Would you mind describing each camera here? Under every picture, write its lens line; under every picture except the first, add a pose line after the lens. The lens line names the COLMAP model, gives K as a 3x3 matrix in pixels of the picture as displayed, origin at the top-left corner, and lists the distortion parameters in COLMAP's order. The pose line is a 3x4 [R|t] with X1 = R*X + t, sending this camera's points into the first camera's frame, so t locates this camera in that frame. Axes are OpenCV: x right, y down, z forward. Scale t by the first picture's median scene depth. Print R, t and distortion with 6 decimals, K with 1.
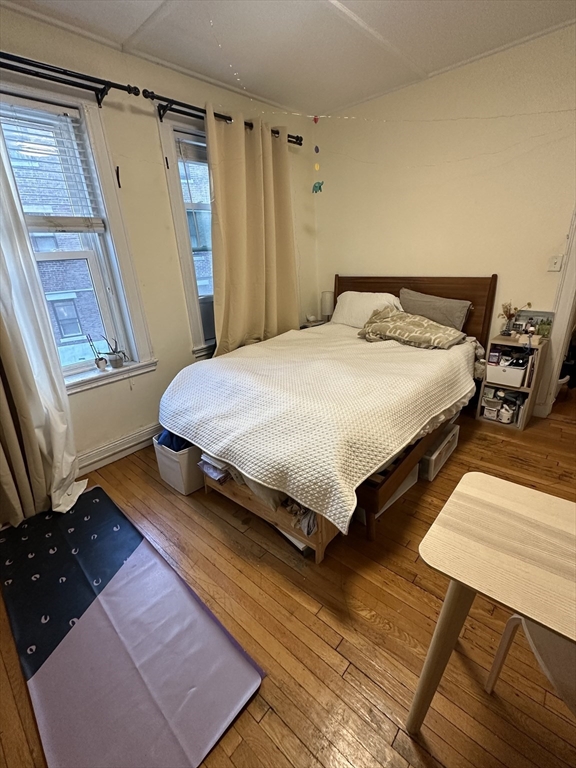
lens RADIAL K [[342.3, 0, 286.9], [0, 342.3, 385.0], [0, 0, 1]] dist [-0.001463, 0.000807]
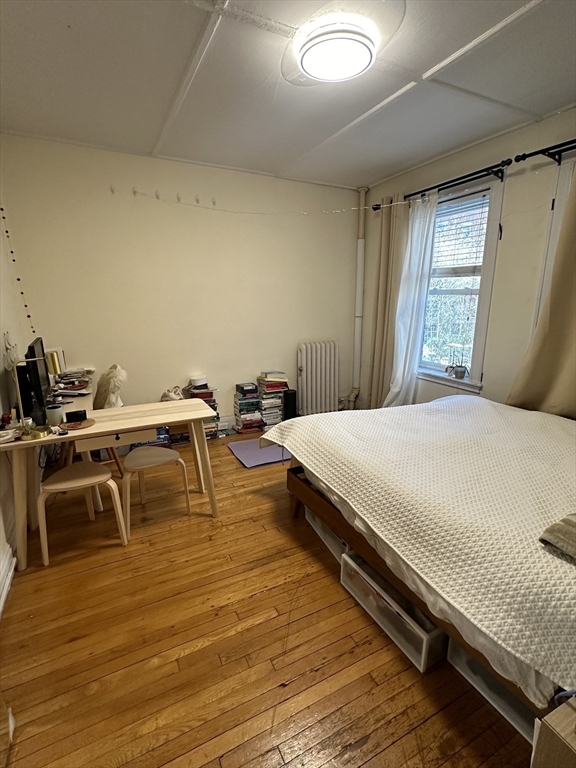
lens RADIAL K [[371.1, 0, 288.0], [0, 371.1, 384.0], [0, 0, 1]] dist [0.000917, -0.000556]
pose [[-0.358178, 0.272662, -0.892952, 1.185768], [-0.311220, 0.866841, 0.389525, -0.455112], [0.880256, 0.417424, -0.225626, 0.936047]]
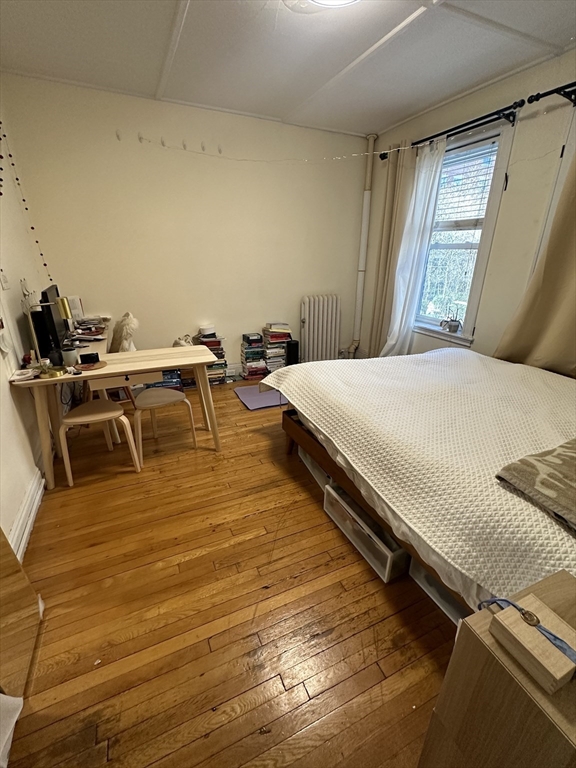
lens RADIAL K [[342.3, 0, 286.9], [0, 342.3, 385.0], [0, 0, 1]] dist [-0.001463, 0.000807]
pose [[-0.395575, 0.383999, -0.834305, 1.164469], [-0.313886, 0.797178, 0.515735, -0.455633], [0.863132, 0.465889, -0.194812, 0.984056]]
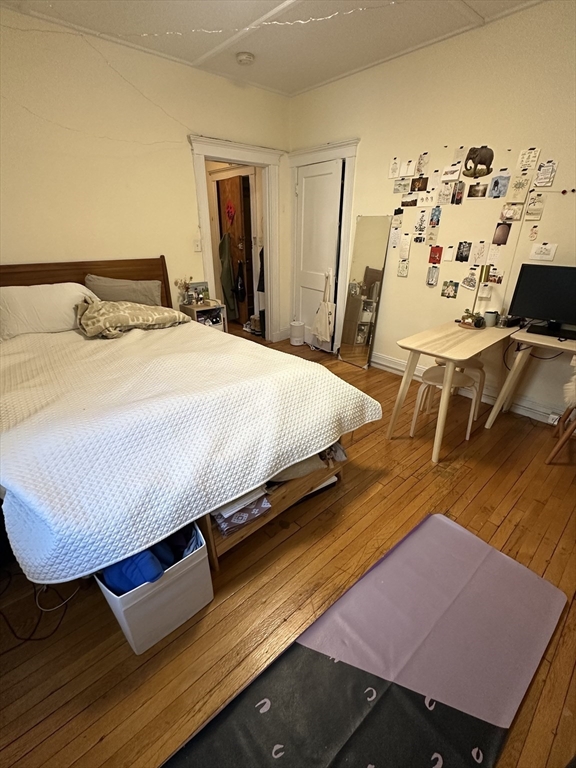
lens RADIAL K [[342.3, 0, 286.9], [0, 342.3, 385.0], [0, 0, 1]] dist [-0.001463, 0.000807]
pose [[0.101190, -0.361278, 0.926951, -0.772668], [0.348308, 0.885630, 0.307150, -0.191931], [-0.931902, 0.291784, 0.215453, 0.648278]]
